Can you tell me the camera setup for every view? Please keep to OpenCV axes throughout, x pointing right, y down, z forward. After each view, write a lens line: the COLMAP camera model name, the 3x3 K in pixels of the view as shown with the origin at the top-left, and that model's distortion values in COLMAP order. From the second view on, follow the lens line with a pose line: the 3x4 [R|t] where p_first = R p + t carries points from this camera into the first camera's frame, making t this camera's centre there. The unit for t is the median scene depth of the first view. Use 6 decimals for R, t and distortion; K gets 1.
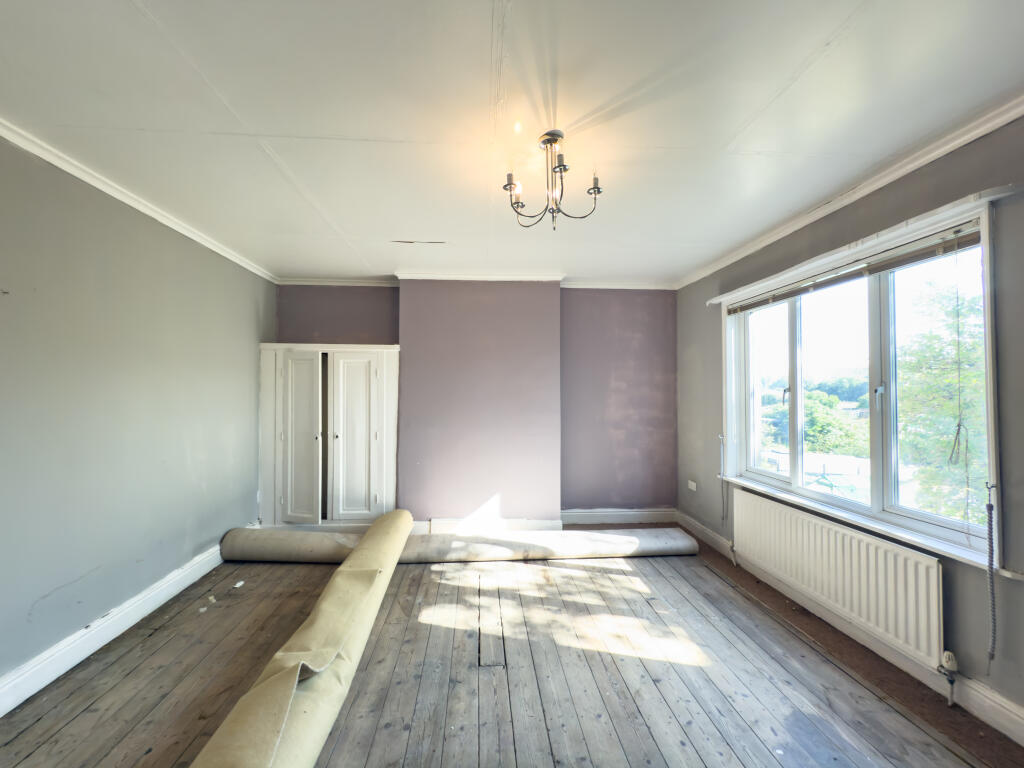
lens RADIAL K [[413.6, 0, 507.3], [0, 413.6, 387.0], [0, 0, 1]] dist [-0.001274, -0.000273]
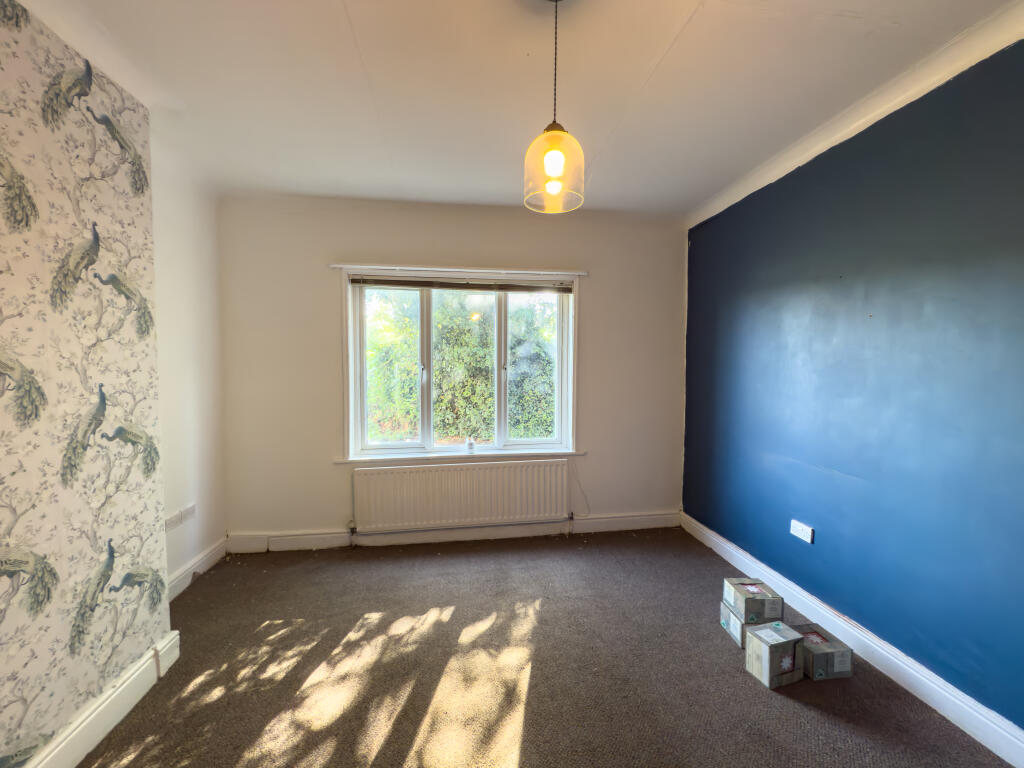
lens RADIAL K [[413.6, 0, 507.9], [0, 413.6, 387.8], [0, 0, 1]] dist [-0.001274, -0.000273]
pose [[-0.069913, -0.068507, 0.995198, -0.527092], [-0.014469, 0.997604, 0.067656, -0.016791], [-0.997448, -0.009669, -0.070736, 0.909975]]
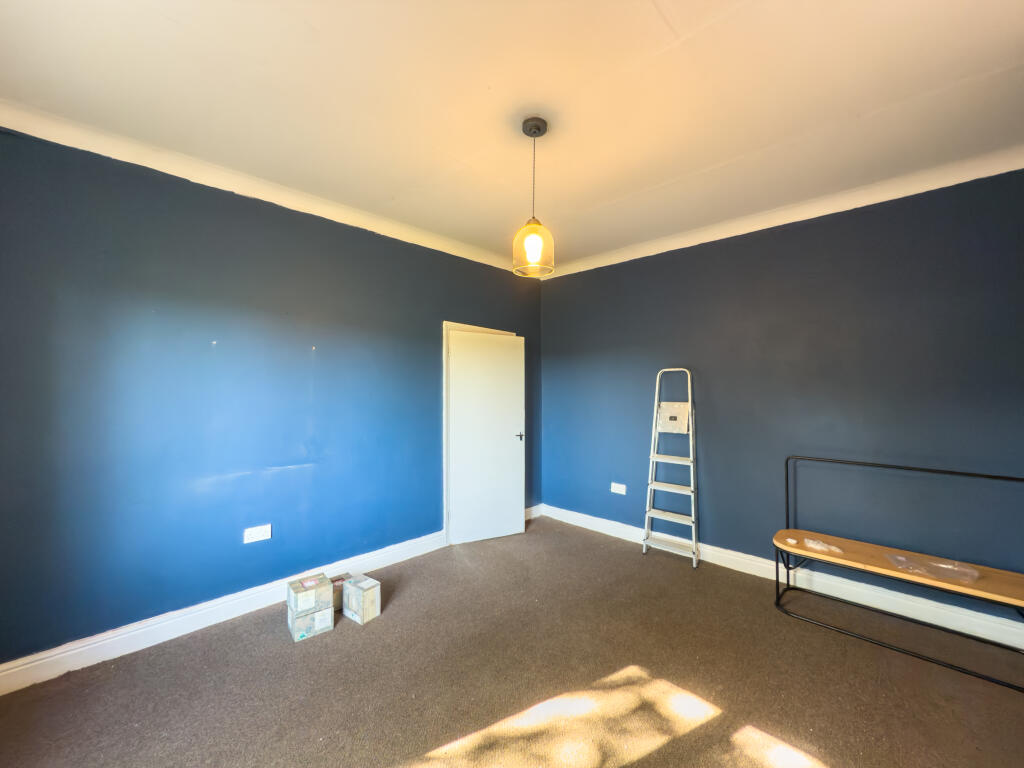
lens RADIAL K [[413.6, 0, 516.9], [0, 413.6, 383.1], [0, 0, 1]] dist [-0.001274, -0.000273]
pose [[-0.737868, -0.018085, -0.674703, 0.470877], [-0.004185, 0.999744, -0.022221, 0.006571], [0.674932, -0.013573, -0.737755, 1.330726]]
